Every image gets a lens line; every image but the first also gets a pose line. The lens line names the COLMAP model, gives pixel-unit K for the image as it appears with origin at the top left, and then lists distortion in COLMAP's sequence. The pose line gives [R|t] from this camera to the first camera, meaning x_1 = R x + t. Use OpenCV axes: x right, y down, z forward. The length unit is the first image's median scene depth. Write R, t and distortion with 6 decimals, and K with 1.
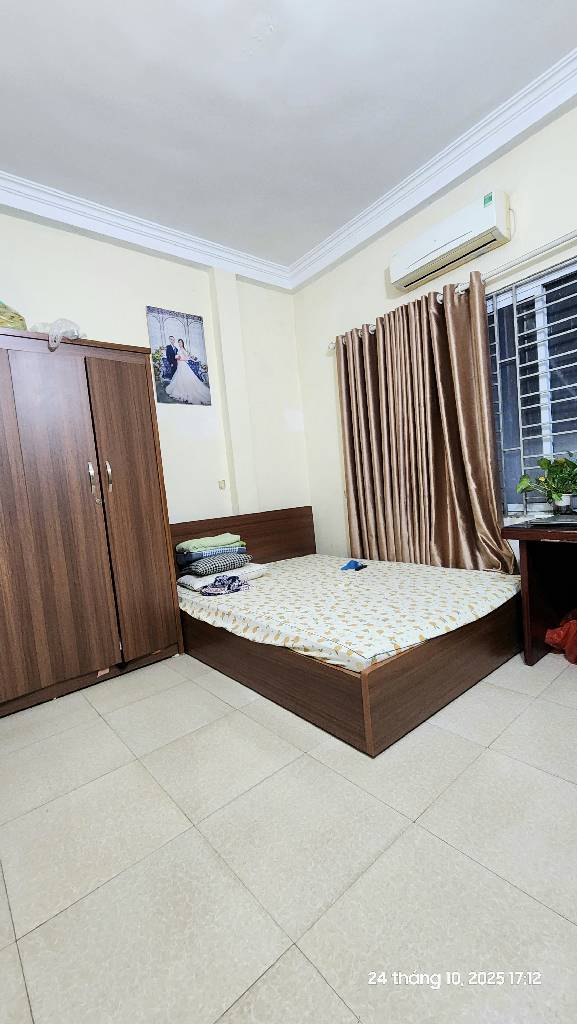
lens RADIAL K [[423.3, 0, 288.5], [0, 423.3, 512.0], [0, 0, 1]] dist [-0.002297, -0.000732]
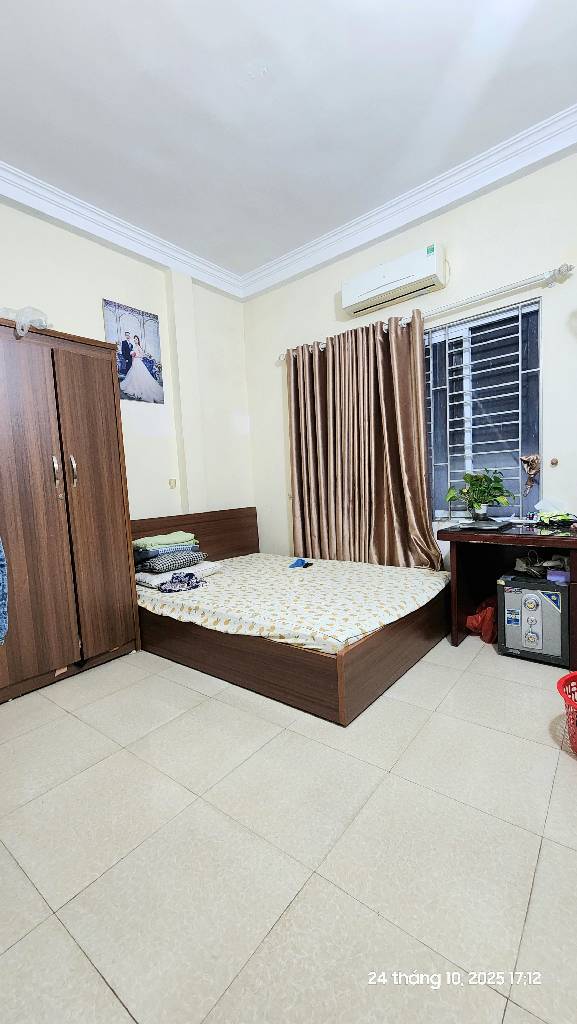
lens RADIAL K [[423.3, 0, 288.5], [0, 423.3, 512.0], [0, 0, 1]] dist [-0.002297, -0.000732]
pose [[0.977703, 0.027288, 0.208214, -0.127363], [-0.027090, 0.999626, -0.003800, 0.000171], [-0.208240, -0.001925, 0.978076, -0.061547]]
